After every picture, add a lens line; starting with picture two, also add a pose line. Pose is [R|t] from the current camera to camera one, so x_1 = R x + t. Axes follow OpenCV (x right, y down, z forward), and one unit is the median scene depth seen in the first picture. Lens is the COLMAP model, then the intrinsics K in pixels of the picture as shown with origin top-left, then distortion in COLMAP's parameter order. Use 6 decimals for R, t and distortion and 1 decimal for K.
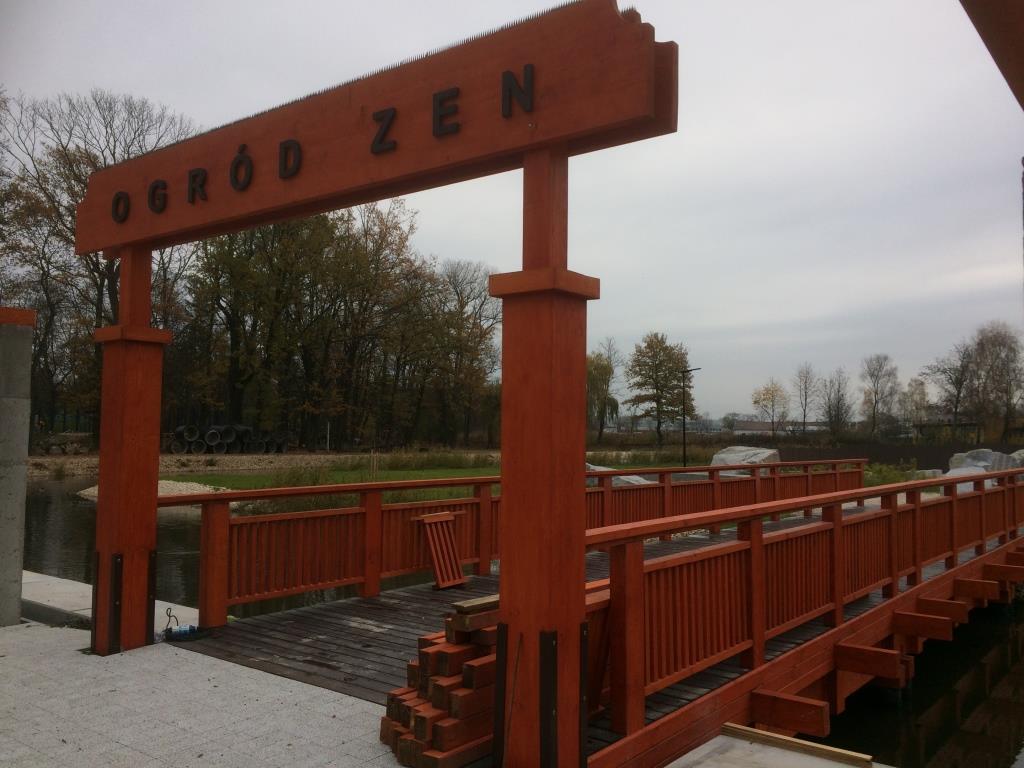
lens RADIAL K [[875.1, 0, 515.9], [0, 875.1, 379.4], [0, 0, 1]] dist [0.076193, -0.098136]
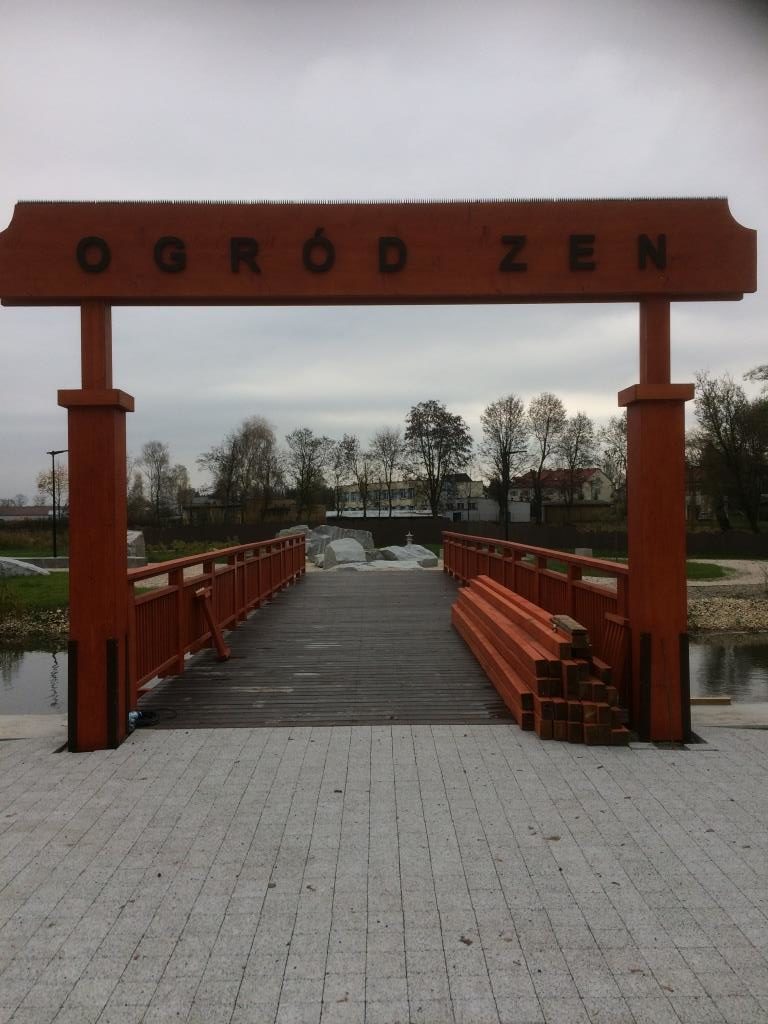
lens RADIAL K [[875.1, 0, 391.3], [0, 875.1, 506.3], [0, 0, 1]] dist [0.076193, -0.098136]
pose [[0.772385, -0.009535, 0.635083, -0.099243], [-0.021093, 0.998951, 0.040651, 0.001957], [-0.634804, -0.044793, 0.771374, 0.014544]]
